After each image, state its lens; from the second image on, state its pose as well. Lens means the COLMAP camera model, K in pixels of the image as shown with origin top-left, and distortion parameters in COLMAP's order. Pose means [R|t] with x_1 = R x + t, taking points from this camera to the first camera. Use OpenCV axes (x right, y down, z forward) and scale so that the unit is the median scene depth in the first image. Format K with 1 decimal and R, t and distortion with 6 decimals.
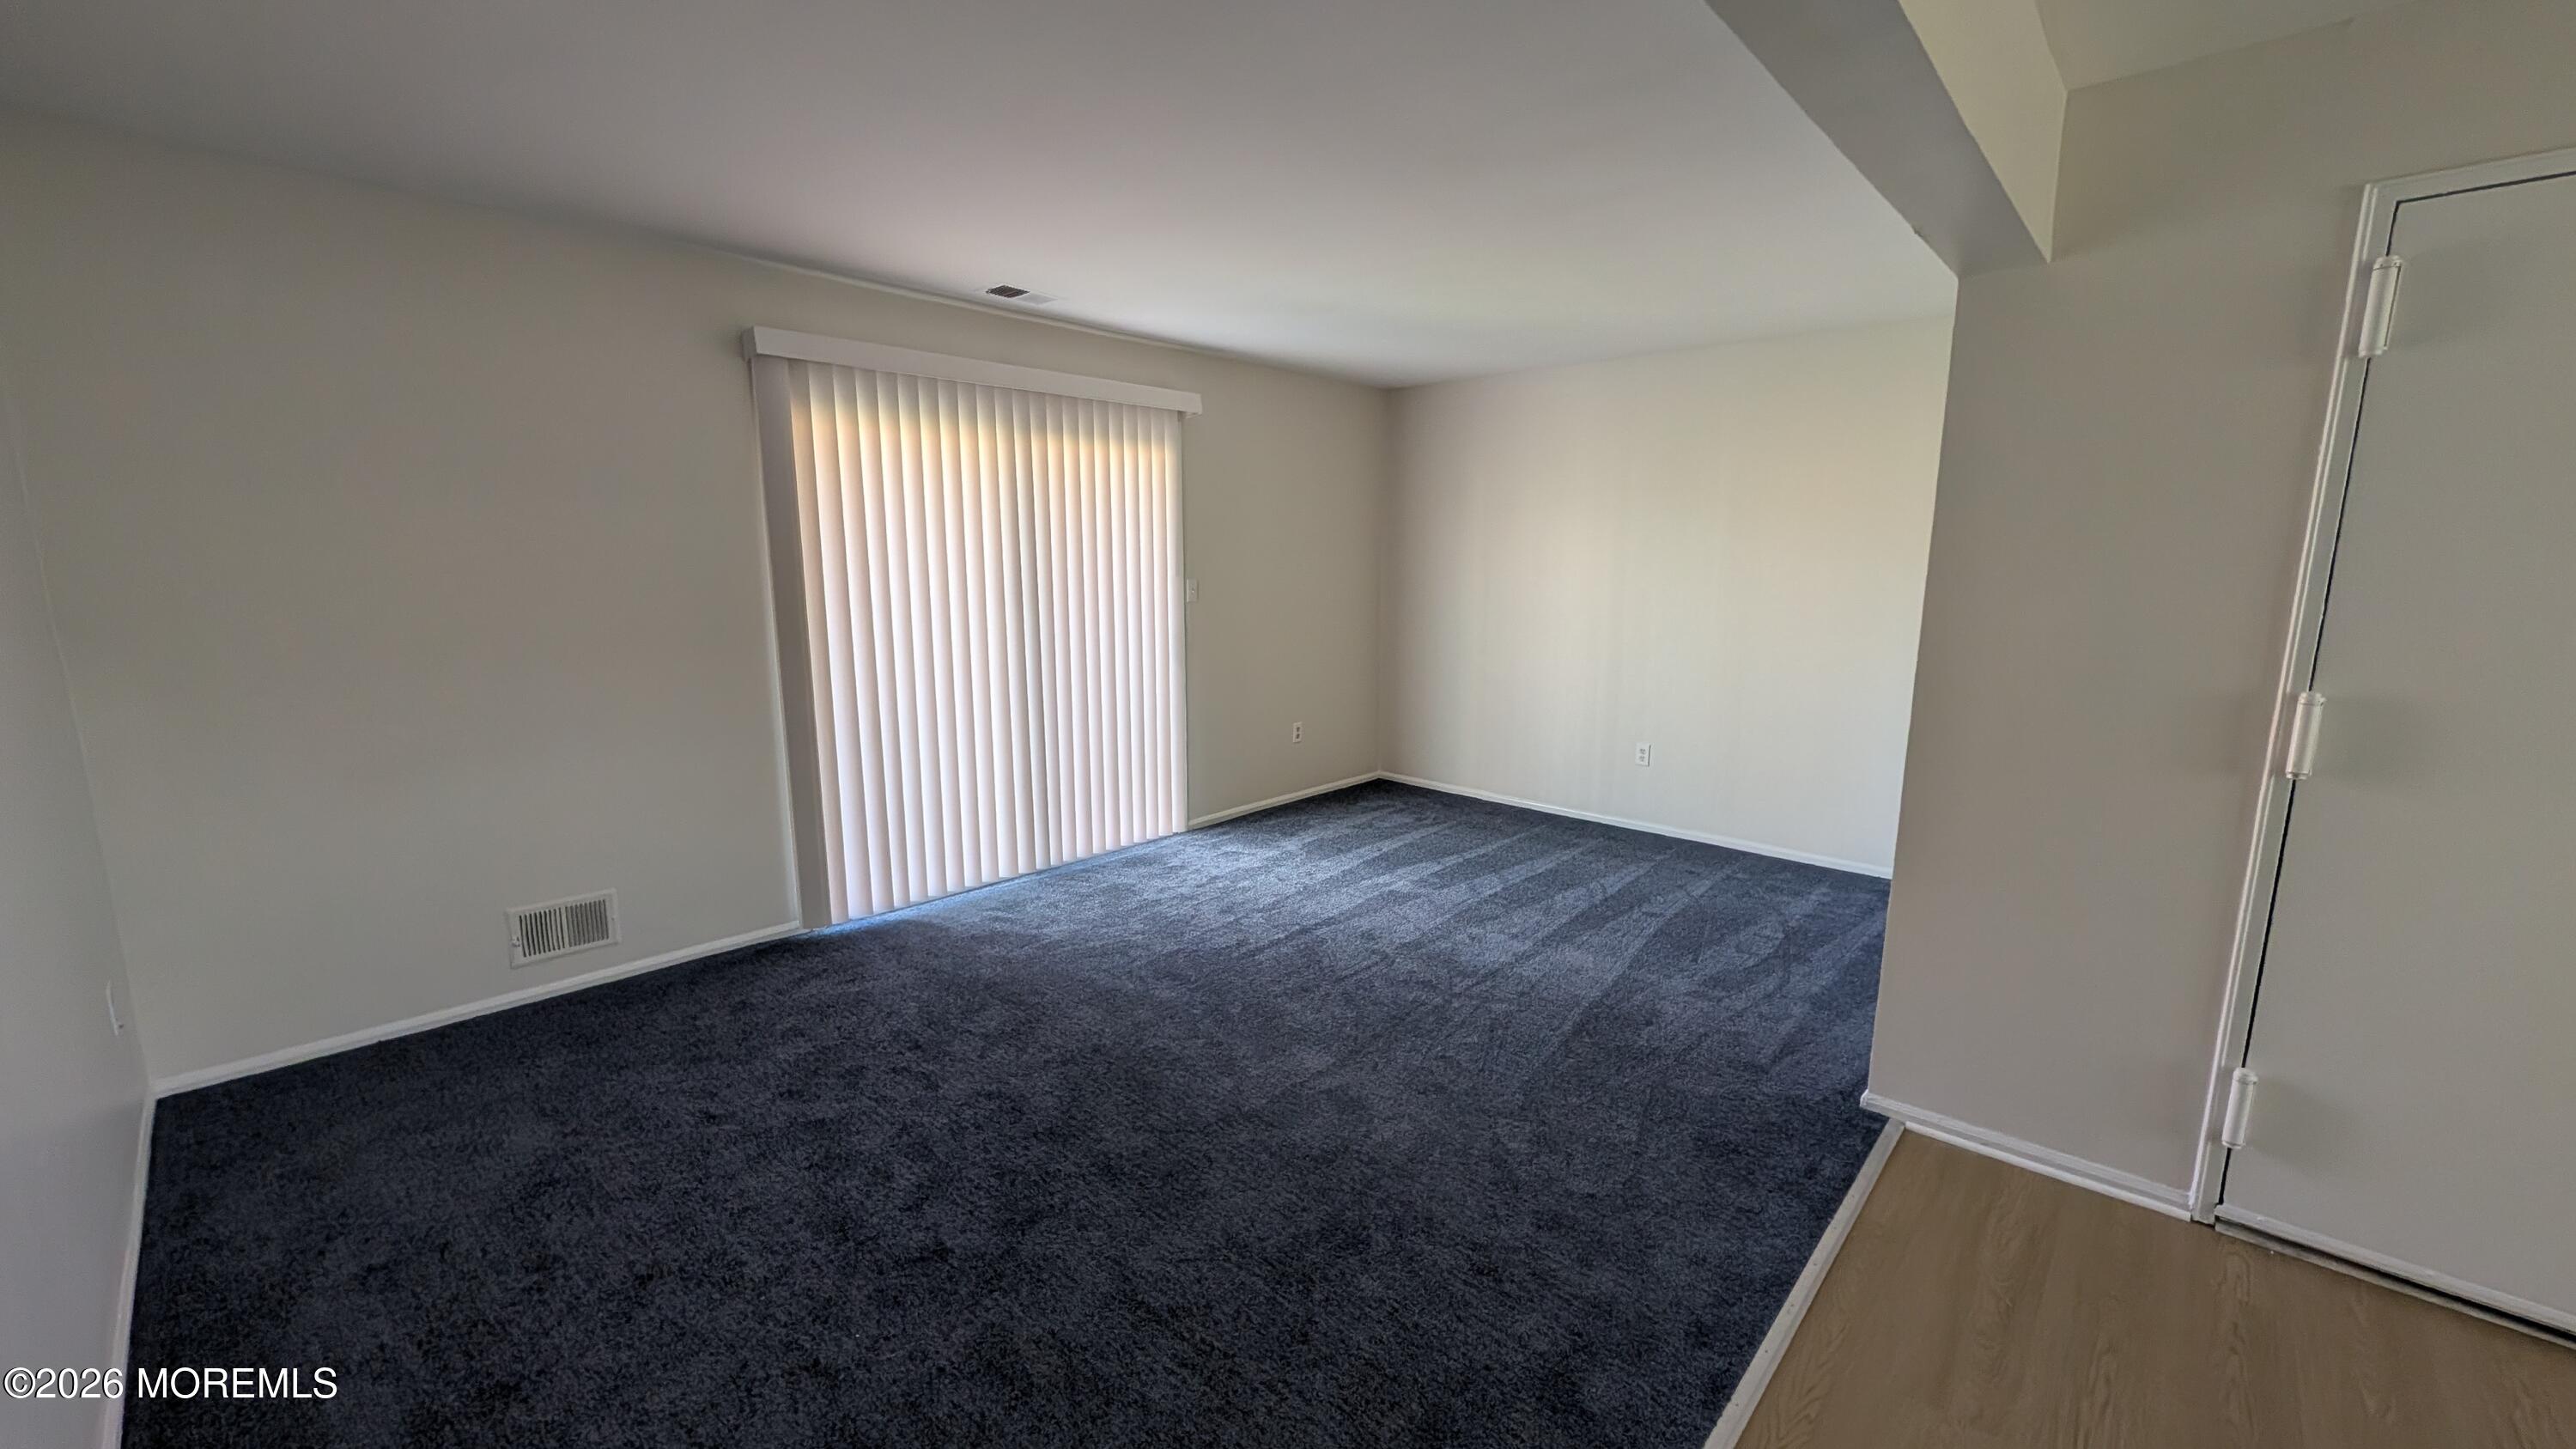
lens RADIAL K [[987.9, 0, 1288.0], [0, 987.9, 724.5], [0, 0, 1]] dist [0.002248, 0.000021]
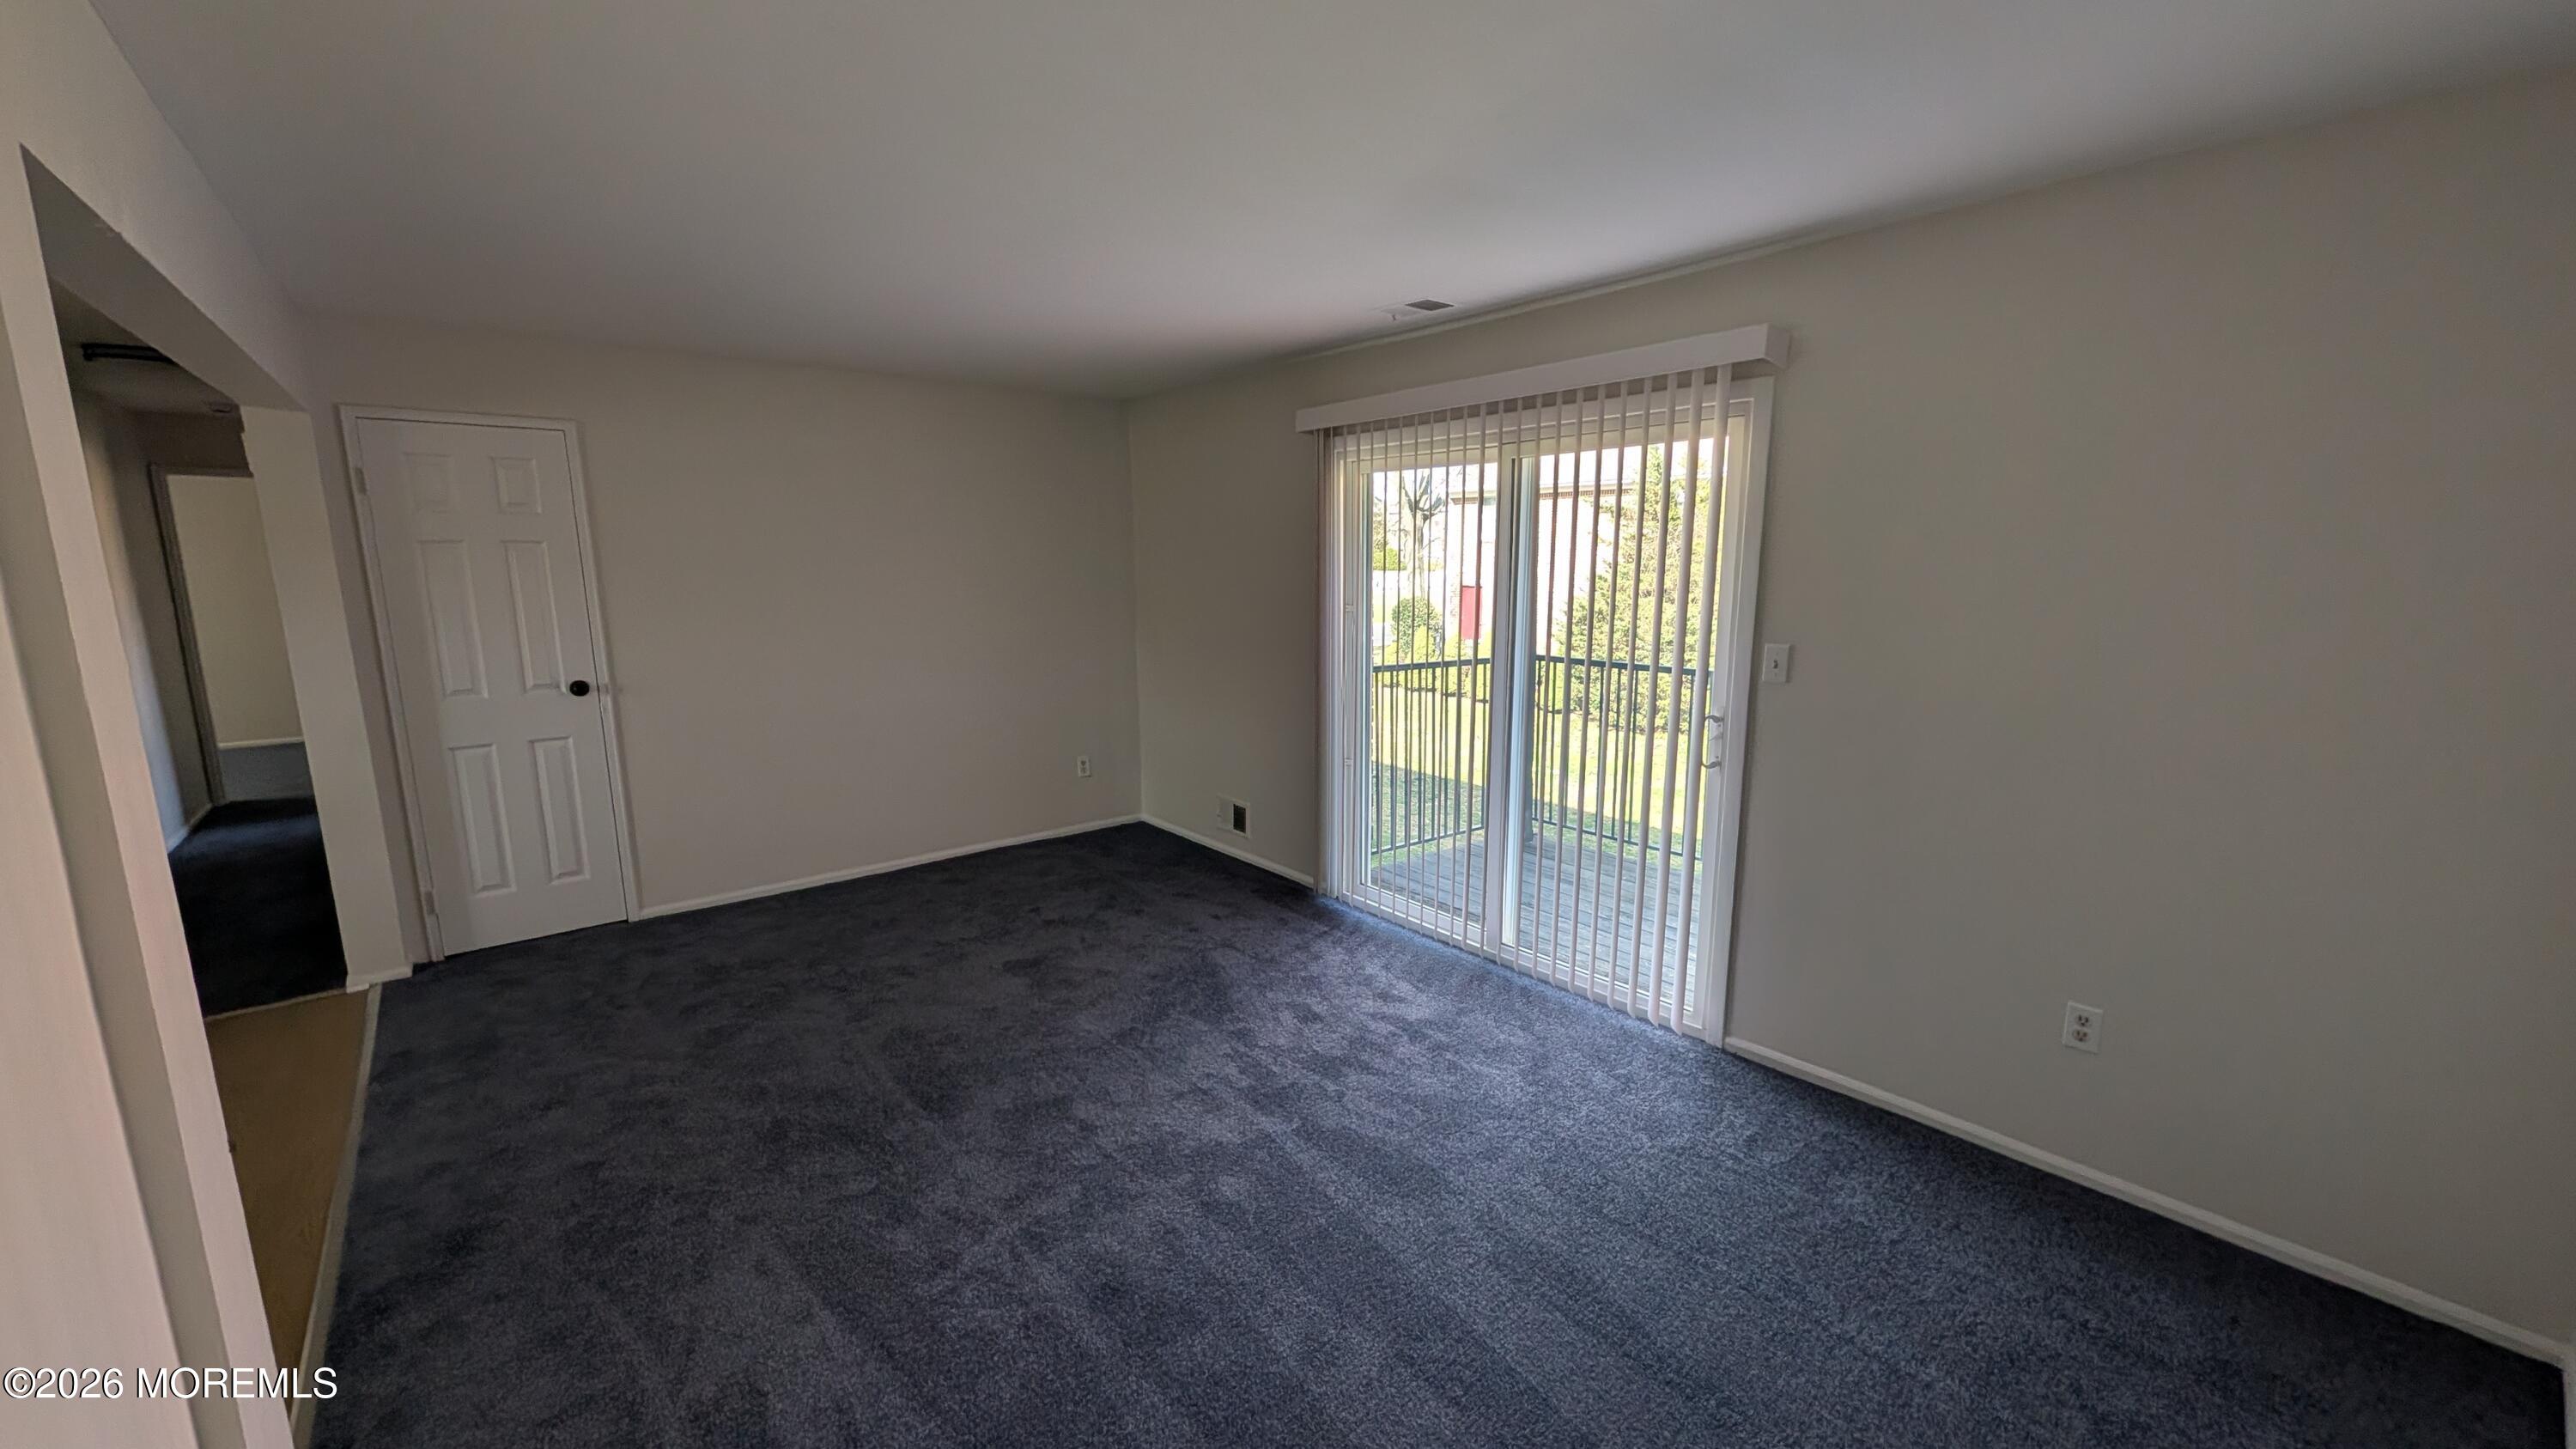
lens RADIAL K [[987.9, 0, 1288.0], [0, 987.9, 724.5], [0, 0, 1]] dist [0.002248, 0.000021]
pose [[-0.132838, 0.166549, -0.977044, 0.656281], [-0.162152, 0.968847, 0.187197, -0.207807], [0.977784, 0.183296, -0.101693, 0.996709]]
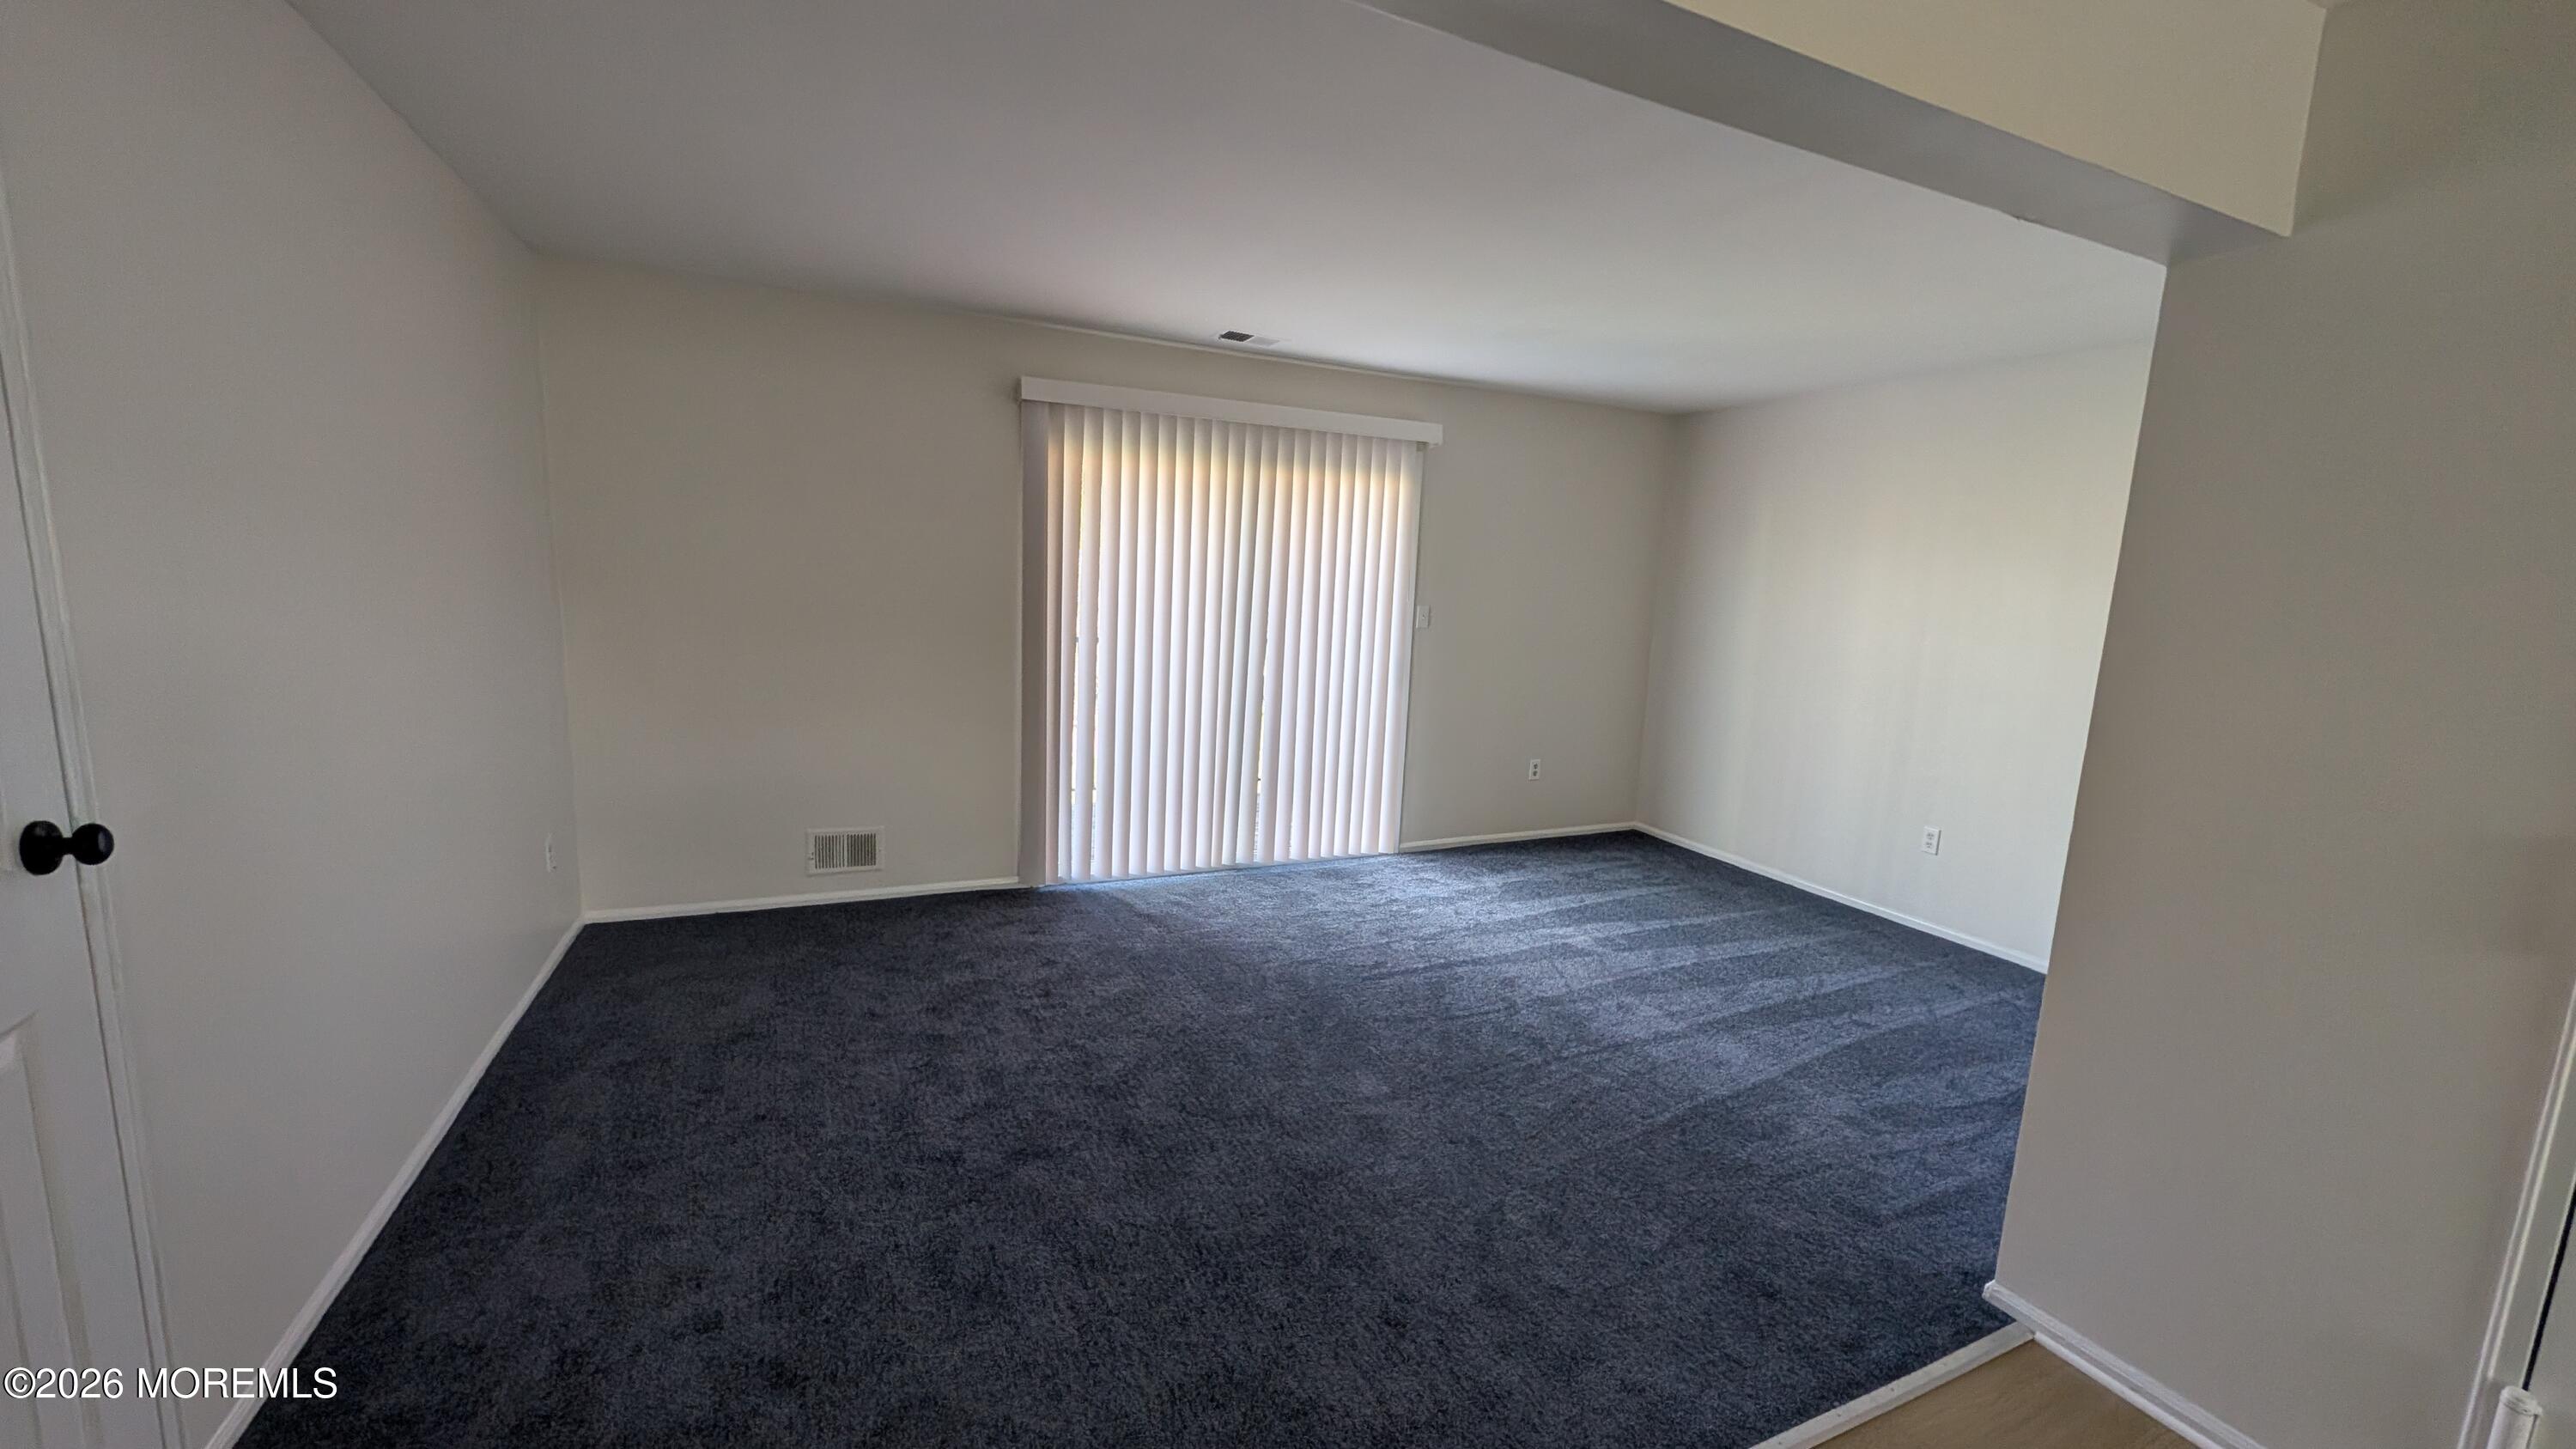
lens RADIAL K [[987.9, 0, 1288.0], [0, 987.9, 724.5], [0, 0, 1]] dist [0.002248, 0.000021]
pose [[0.922403, 0.094381, -0.374520, 0.209908], [-0.104239, 0.994534, -0.006102, -0.006896], [0.371897, 0.044668, 0.927199, 0.018695]]
